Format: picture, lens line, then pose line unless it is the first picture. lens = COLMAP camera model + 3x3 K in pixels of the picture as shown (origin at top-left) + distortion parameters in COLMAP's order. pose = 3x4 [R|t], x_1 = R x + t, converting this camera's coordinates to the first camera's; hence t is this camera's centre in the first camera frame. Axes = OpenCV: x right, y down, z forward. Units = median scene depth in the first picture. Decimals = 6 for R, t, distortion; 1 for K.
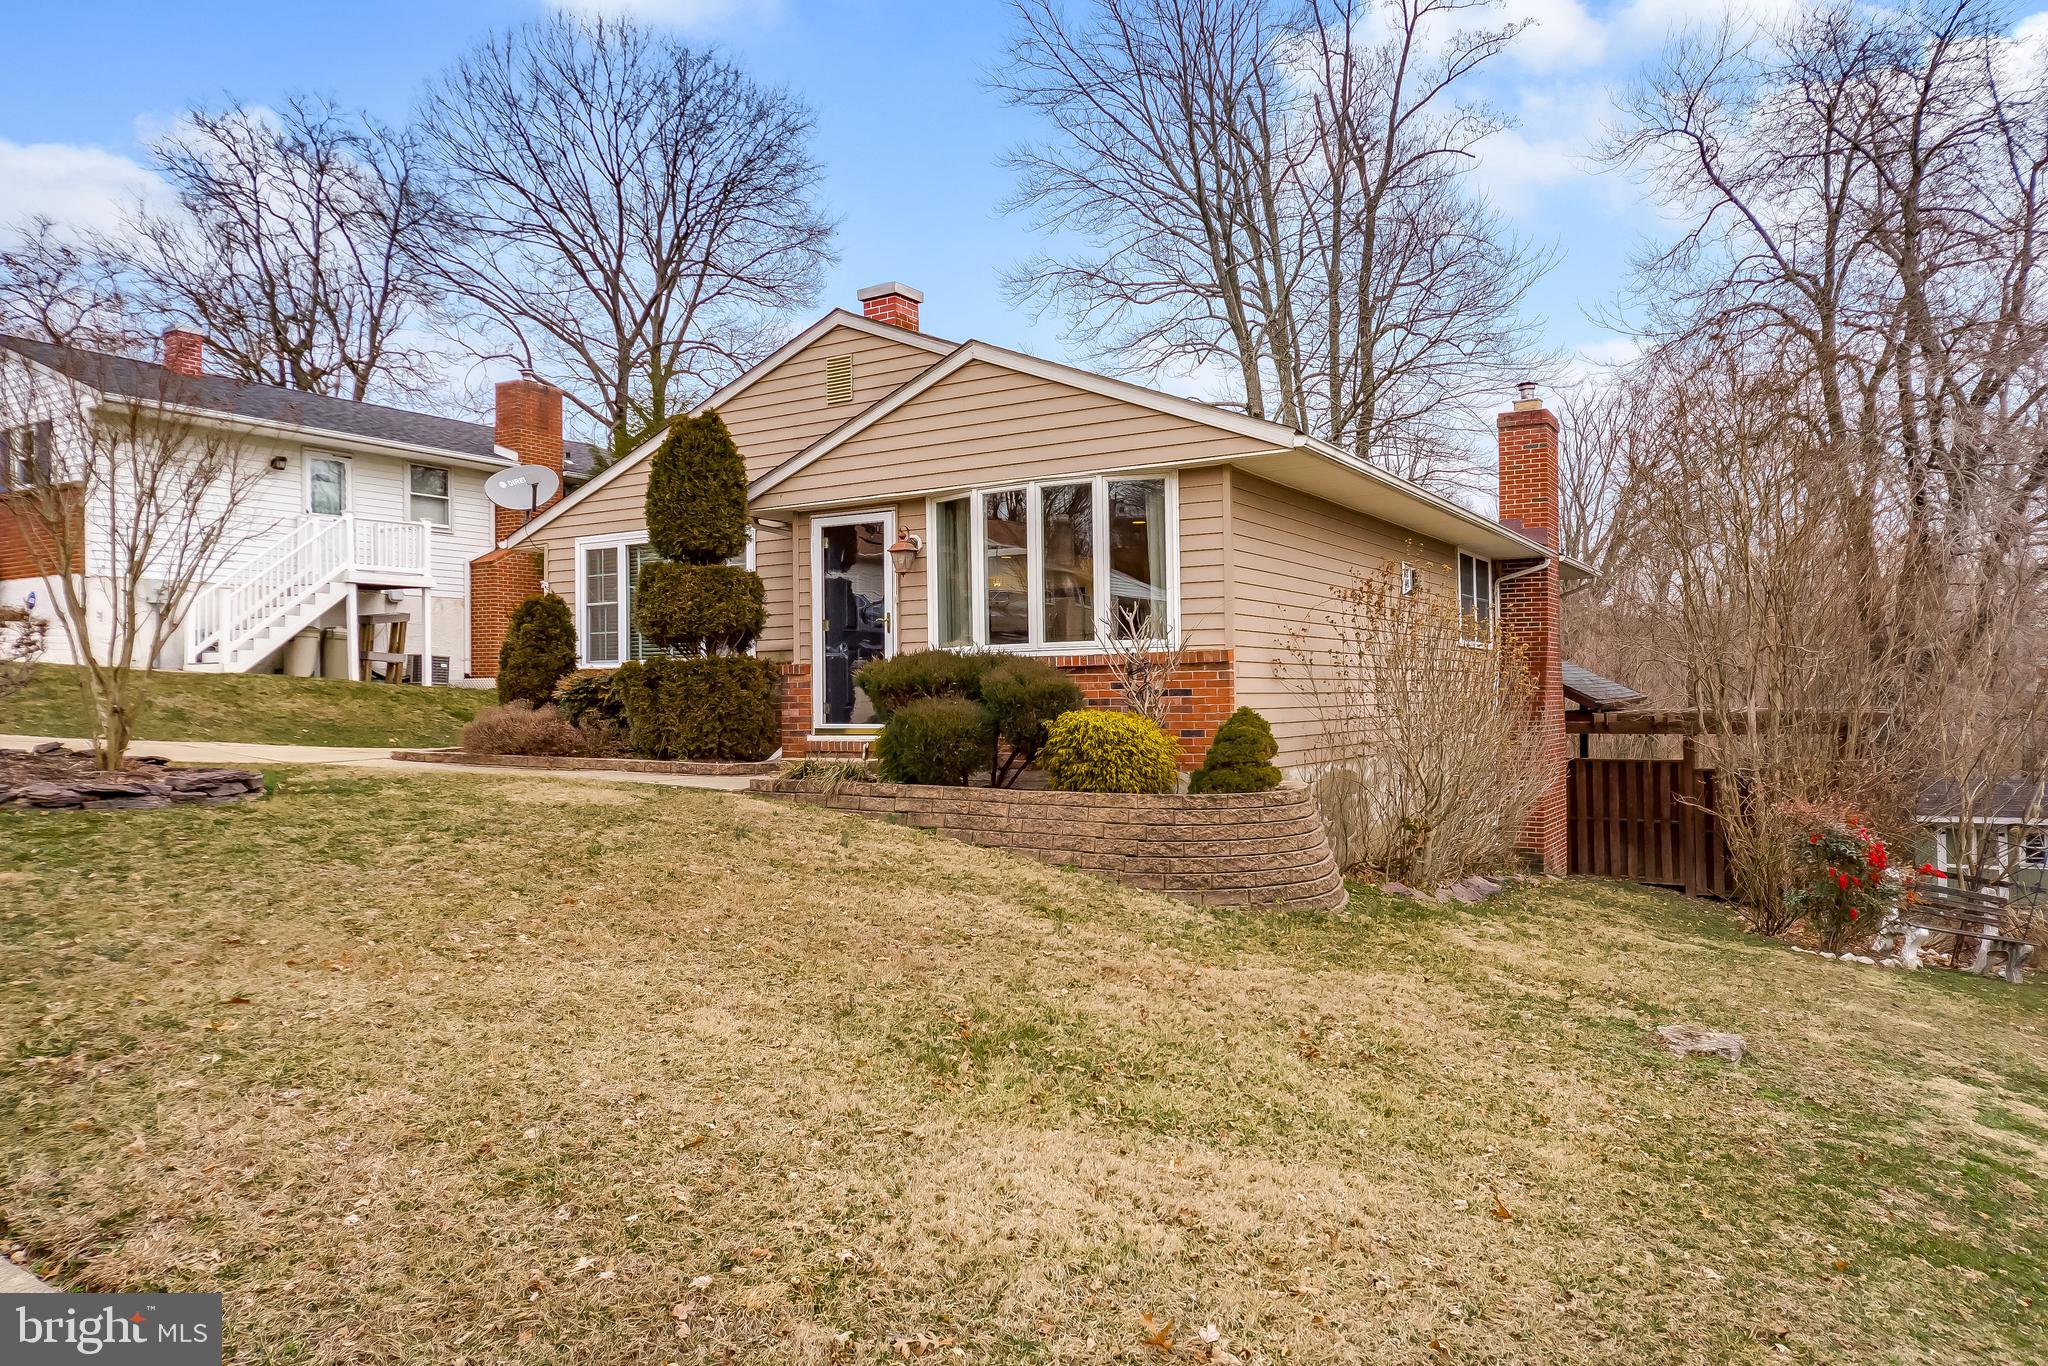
lens RADIAL K [[1346.7, 0, 1113.4], [0, 1346.7, 687.4], [0, 0, 1]] dist [-0.009555, -0.000797]
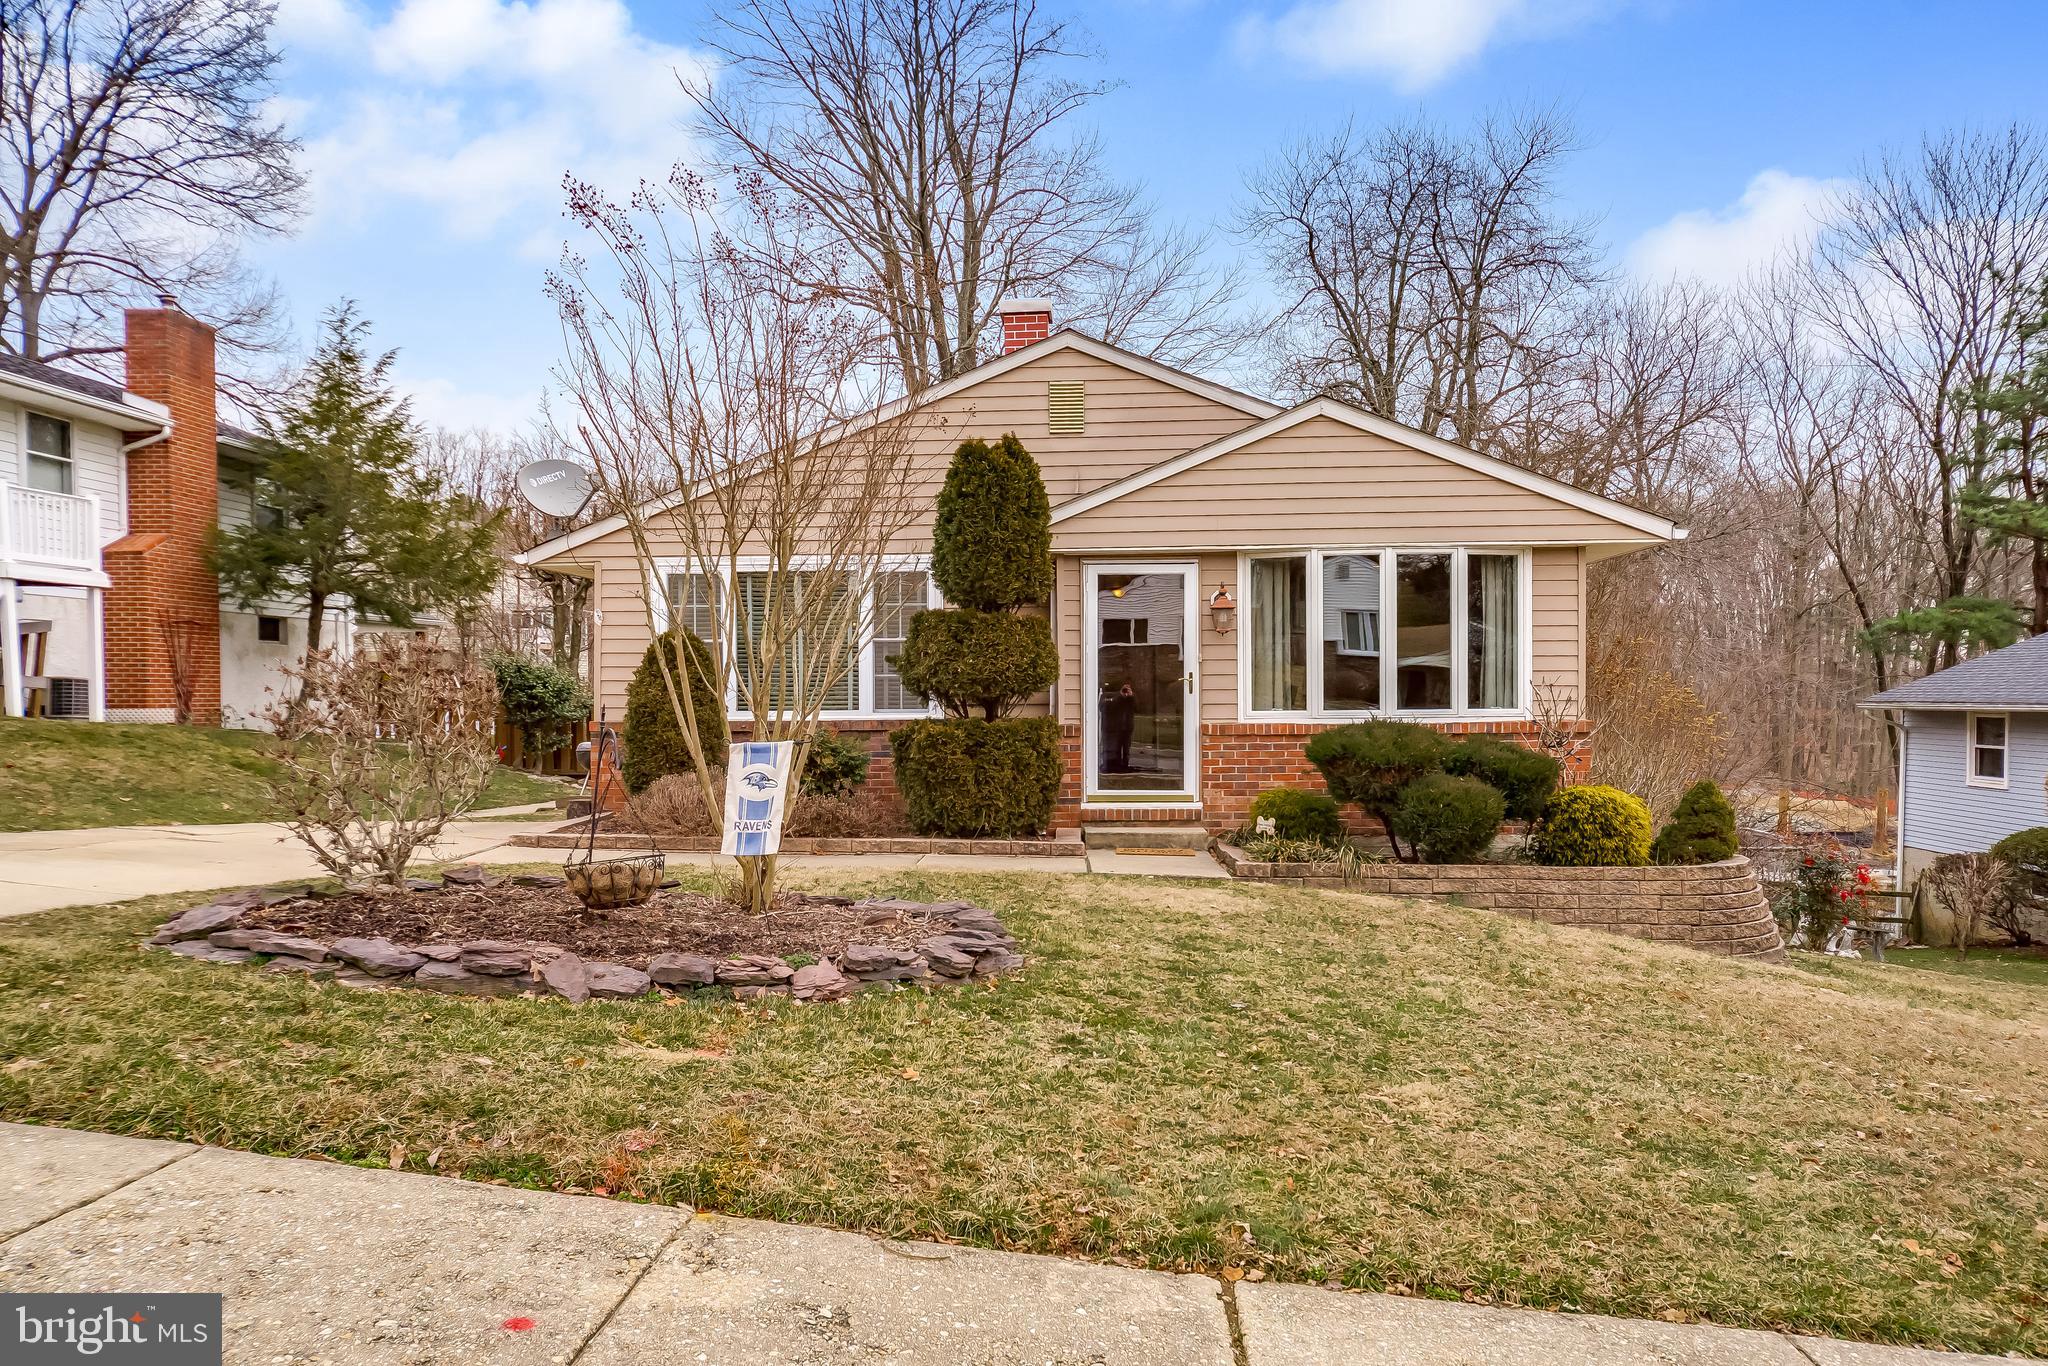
lens RADIAL K [[1346.7, 0, 1113.4], [0, 1346.7, 687.4], [0, 0, 1]] dist [-0.009555, -0.000797]
pose [[0.891530, 0.011568, 0.452814, -0.639793], [-0.009846, 0.999933, -0.006160, -0.038249], [-0.452855, 0.001033, 0.891584, 0.185942]]
